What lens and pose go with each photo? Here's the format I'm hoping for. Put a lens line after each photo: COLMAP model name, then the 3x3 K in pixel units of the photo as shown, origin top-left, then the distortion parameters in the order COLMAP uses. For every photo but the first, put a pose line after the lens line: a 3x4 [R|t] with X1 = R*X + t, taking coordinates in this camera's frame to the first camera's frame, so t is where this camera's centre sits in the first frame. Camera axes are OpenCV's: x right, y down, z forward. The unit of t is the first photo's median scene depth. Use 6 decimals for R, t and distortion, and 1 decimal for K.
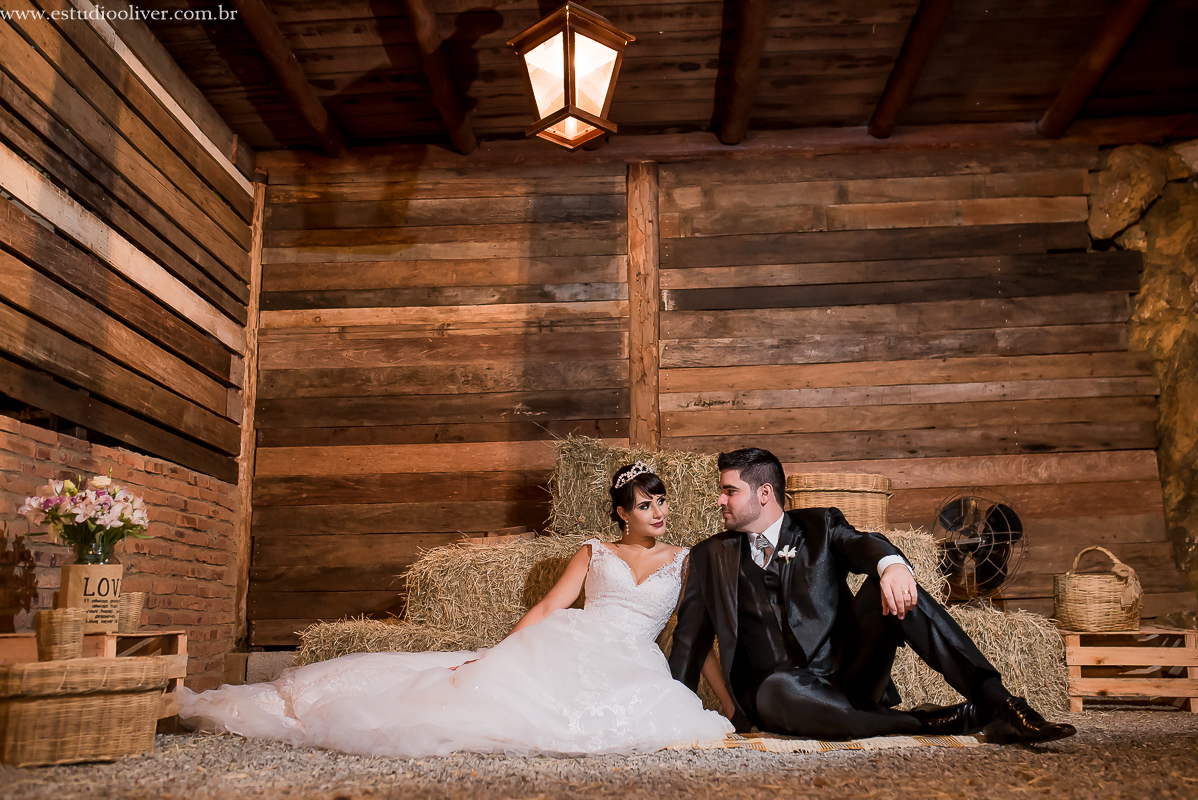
lens RADIAL K [[1143.1, 0, 599.0], [0, 1143.1, 400.0], [0, 0, 1]] dist [-0.039873, 0.051692]
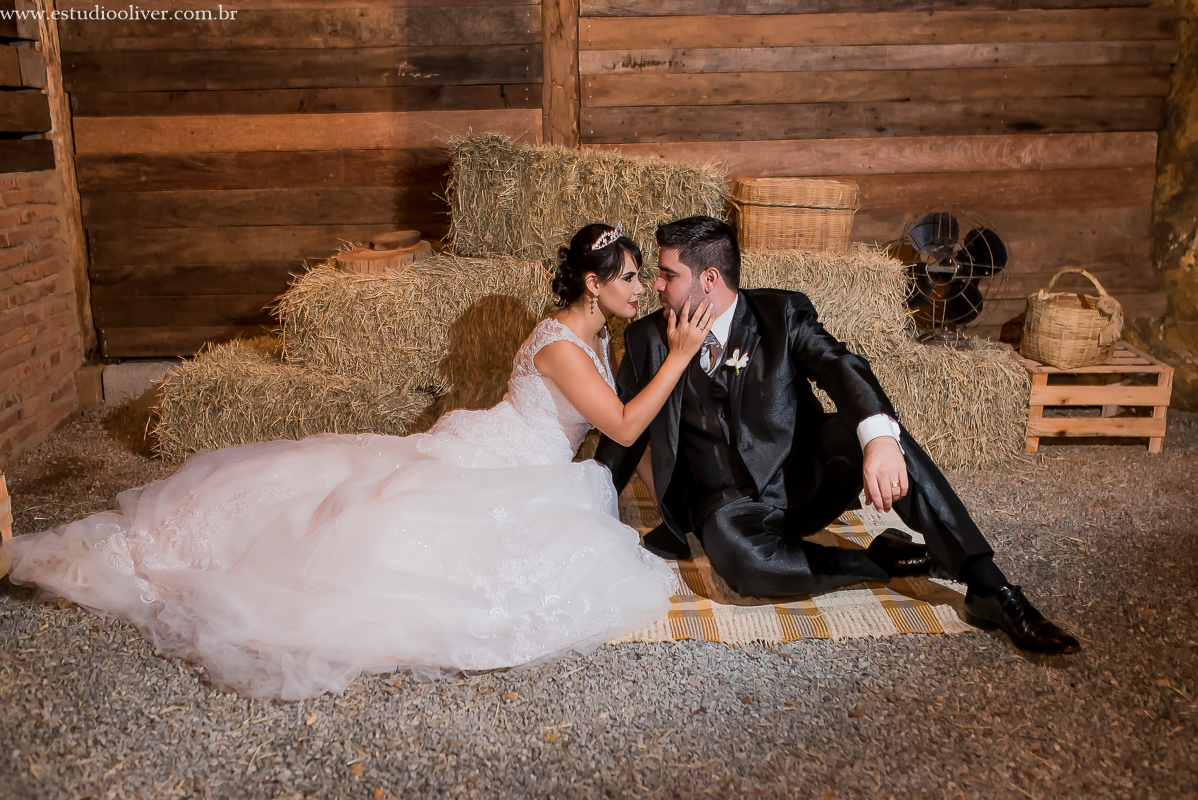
lens RADIAL K [[1143.1, 0, 599.0], [0, 1143.1, 400.0], [0, 0, 1]] dist [-0.039873, 0.051692]
pose [[0.995920, -0.021046, 0.087749, -0.009070], [-0.018360, 0.904823, 0.425391, -0.126721], [-0.088350, -0.425266, 0.900746, 0.176987]]
